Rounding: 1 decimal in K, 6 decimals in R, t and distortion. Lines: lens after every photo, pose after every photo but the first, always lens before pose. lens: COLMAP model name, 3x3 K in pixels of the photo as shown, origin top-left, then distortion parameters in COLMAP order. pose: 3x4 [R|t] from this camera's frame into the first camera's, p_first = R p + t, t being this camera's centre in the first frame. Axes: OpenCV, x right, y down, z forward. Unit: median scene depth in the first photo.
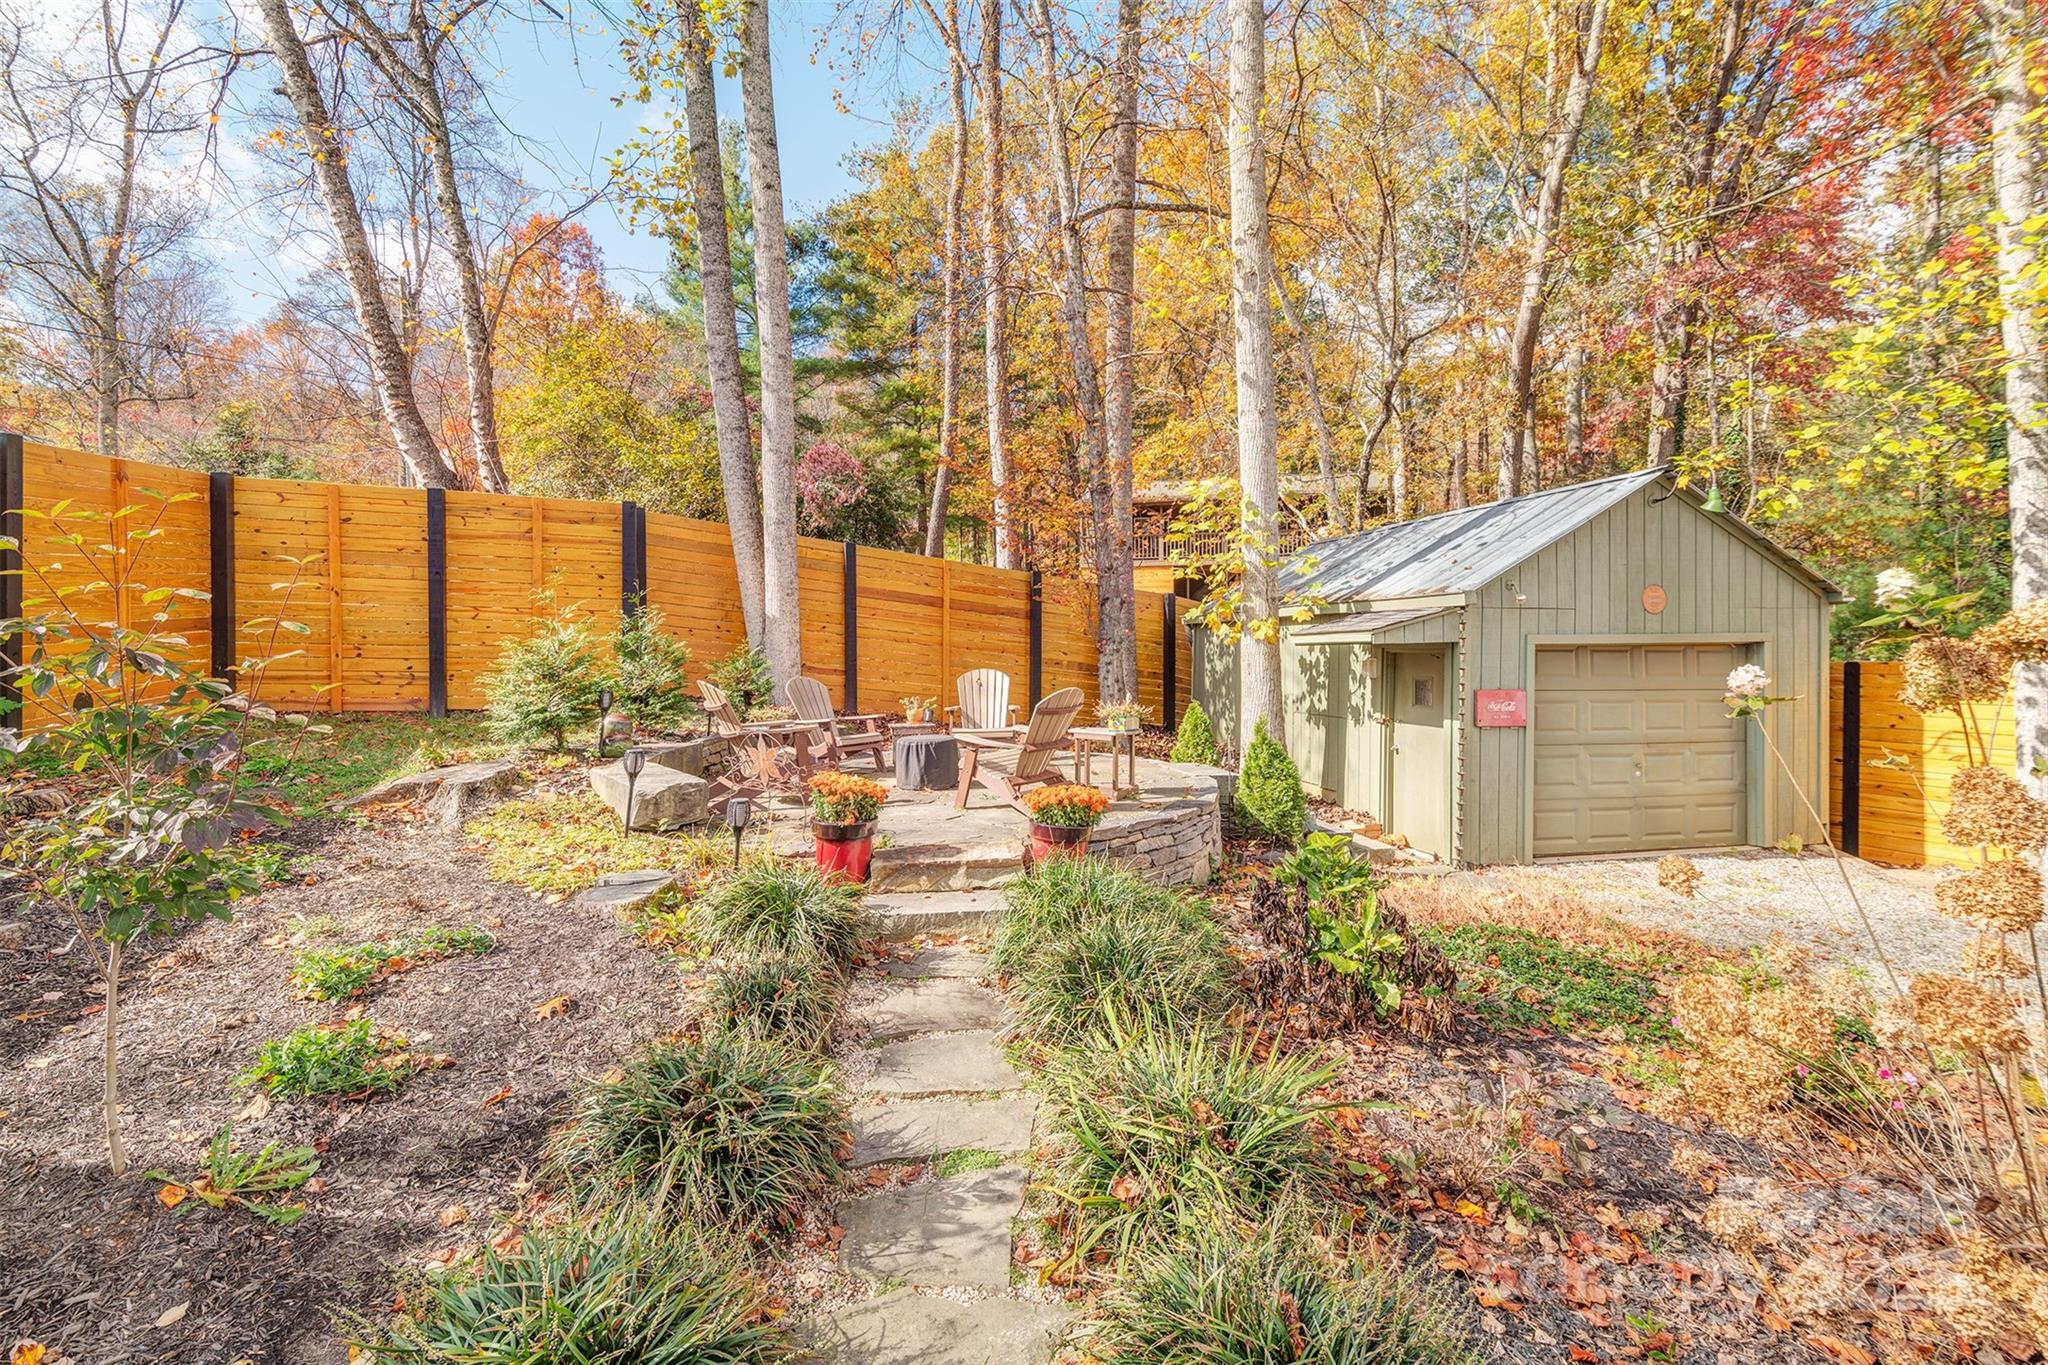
lens RADIAL K [[951.4, 0, 1025.3], [0, 951.4, 650.6], [0, 0, 1]] dist [0.034276, -0.027828]
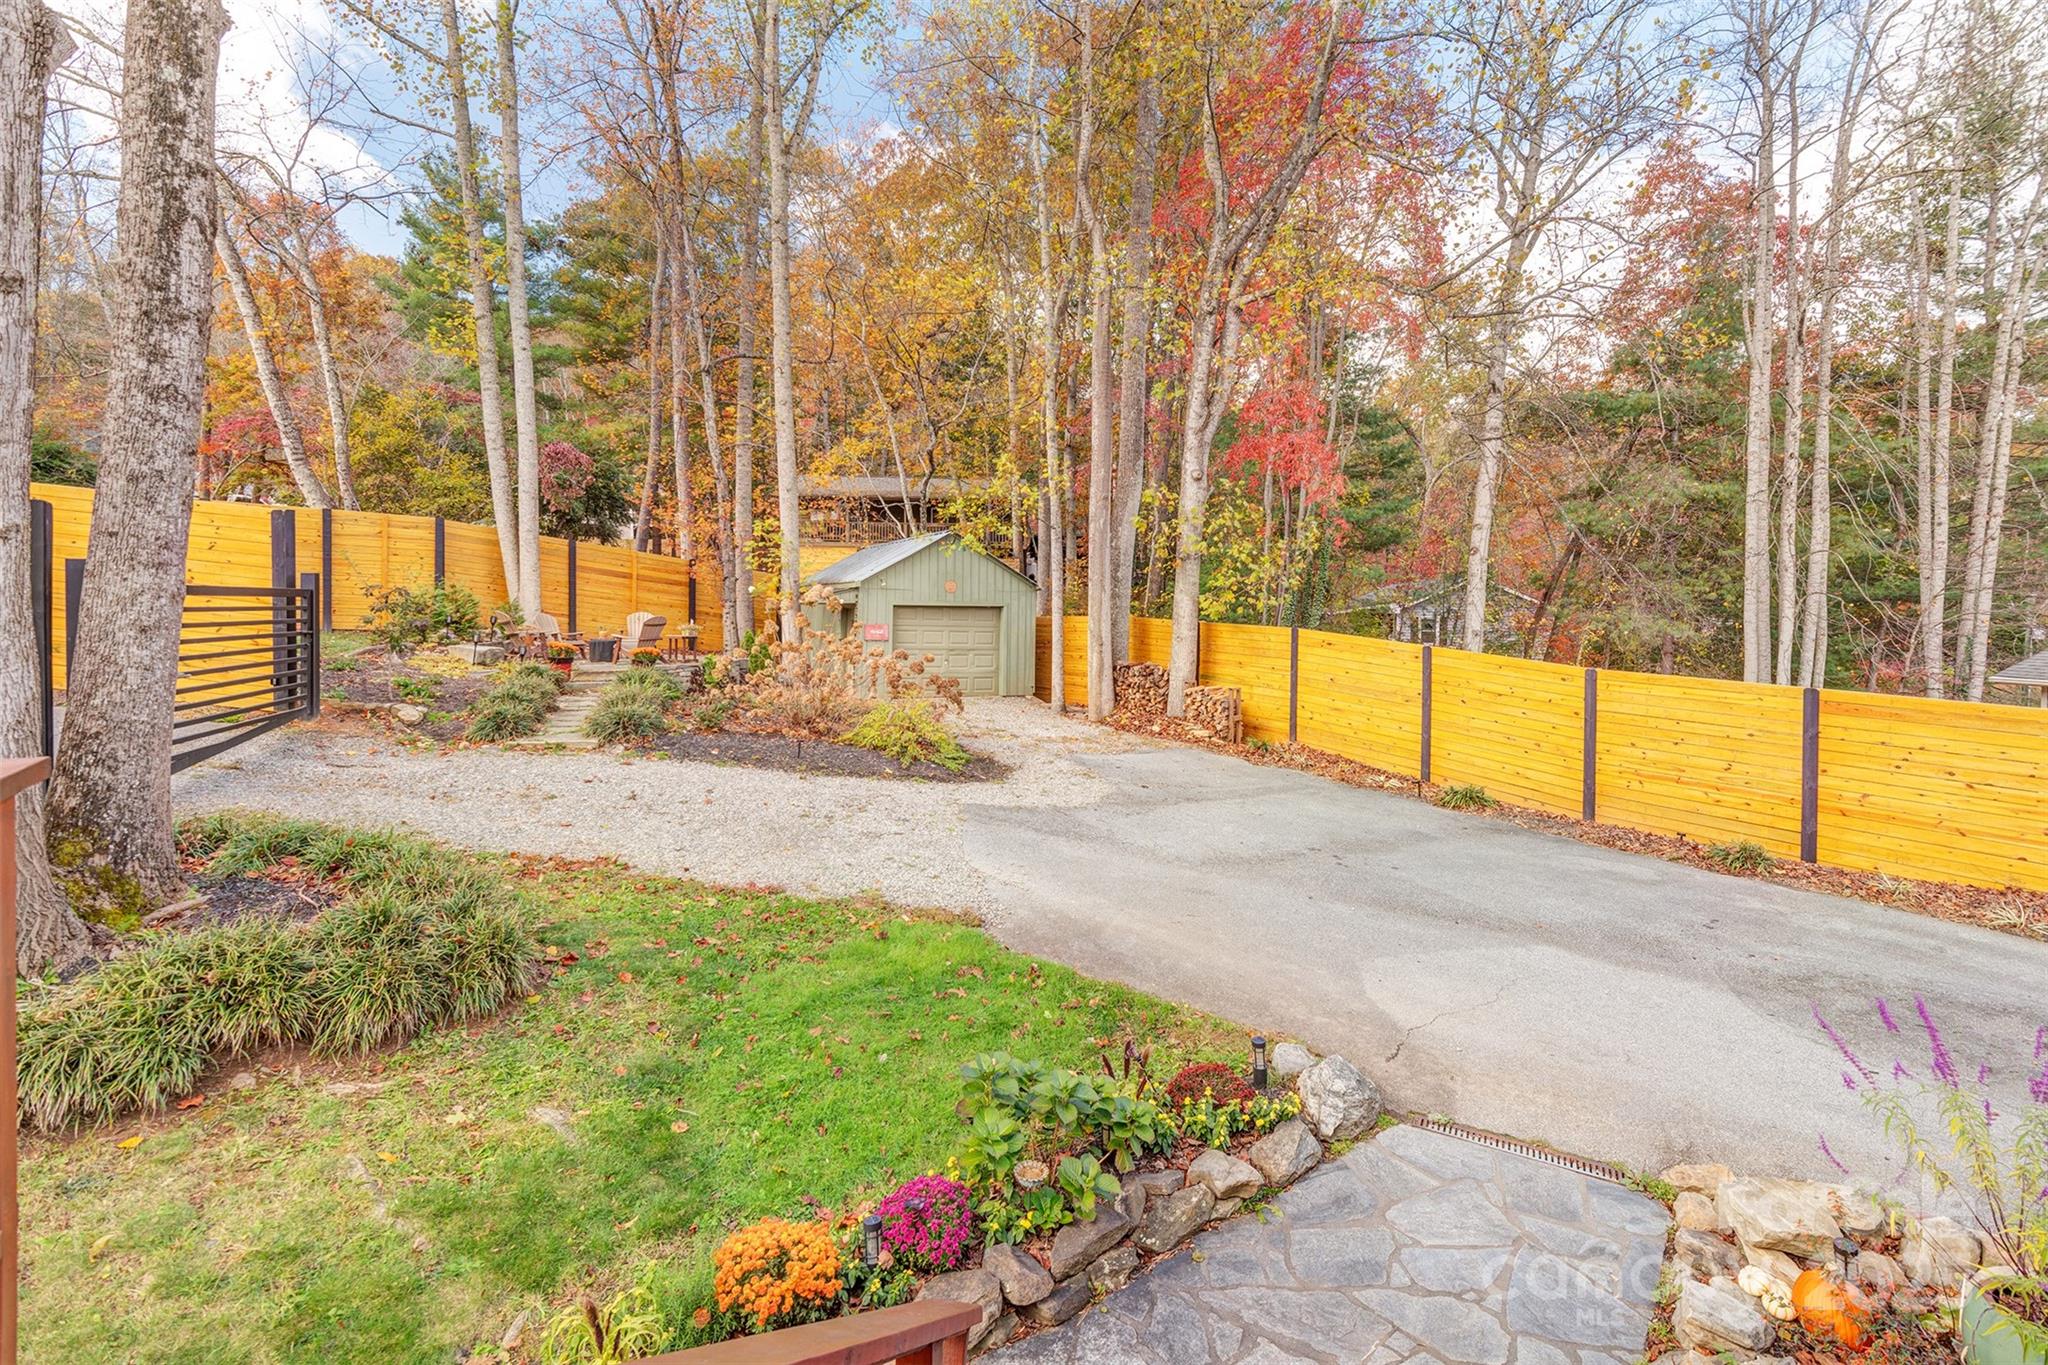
lens RADIAL K [[951.4, 0, 1025.3], [0, 951.4, 650.6], [0, 0, 1]] dist [0.034276, -0.027828]
pose [[0.971133, 0.009697, 0.238340, 0.198956], [-0.018624, 0.999206, 0.035230, 0.011133], [-0.237809, -0.038652, 0.970543, -0.877574]]
